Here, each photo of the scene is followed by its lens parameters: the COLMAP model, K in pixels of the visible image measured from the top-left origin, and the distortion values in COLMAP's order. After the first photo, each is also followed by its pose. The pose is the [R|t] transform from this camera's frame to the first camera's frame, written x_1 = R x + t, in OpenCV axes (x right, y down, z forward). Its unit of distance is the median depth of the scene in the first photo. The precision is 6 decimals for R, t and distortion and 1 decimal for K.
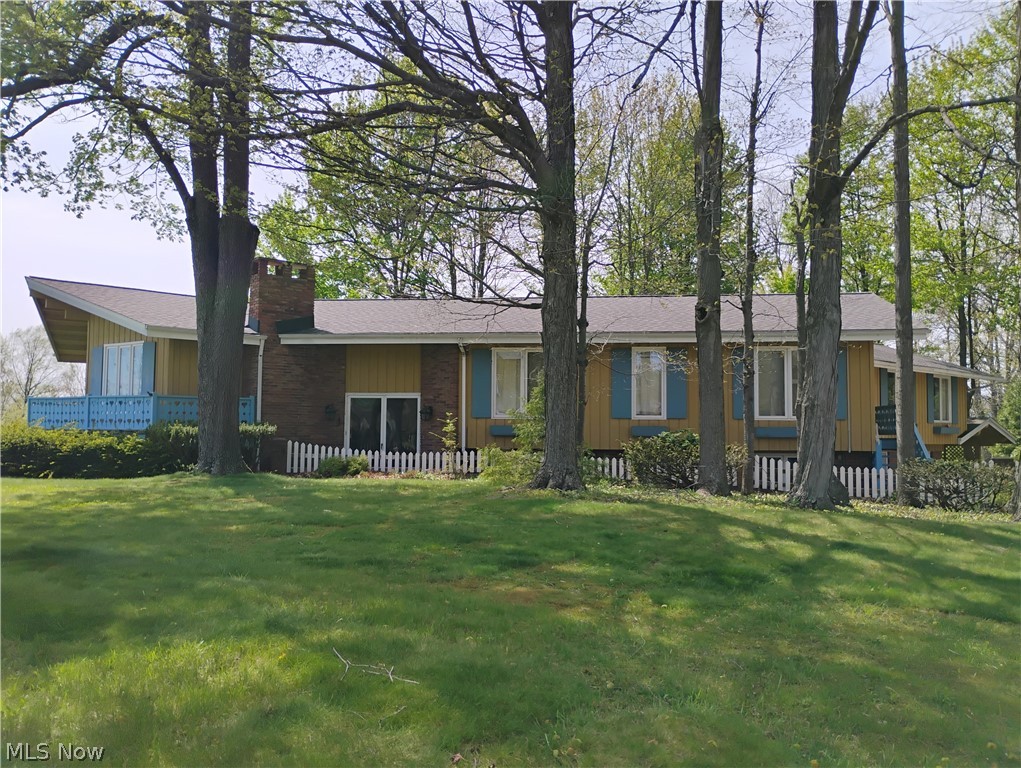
lens RADIAL K [[843.6, 0, 510.9], [0, 843.6, 388.5], [0, 0, 1]] dist [0.056749, -0.007286]
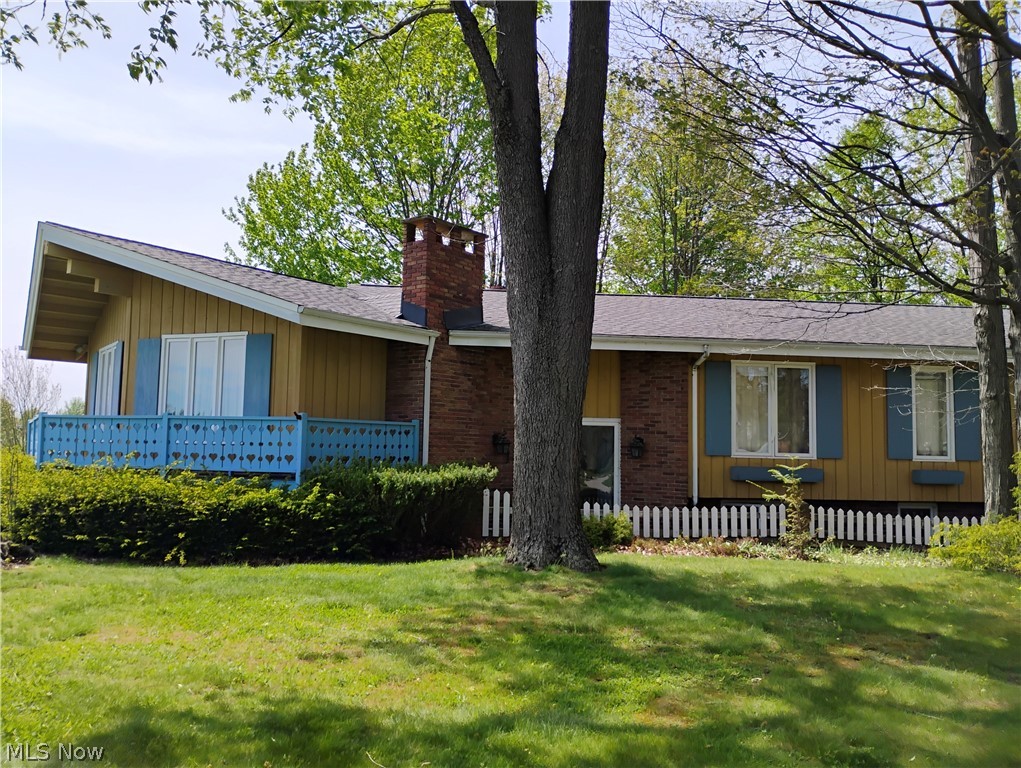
lens RADIAL K [[843.6, 0, 510.4], [0, 843.6, 379.6], [0, 0, 1]] dist [0.056749, -0.007286]
pose [[0.973966, 0.030073, 0.224689, -0.382975], [-0.023976, 0.999268, -0.029816, -0.005063], [-0.225421, 0.023652, 0.973974, 0.330622]]
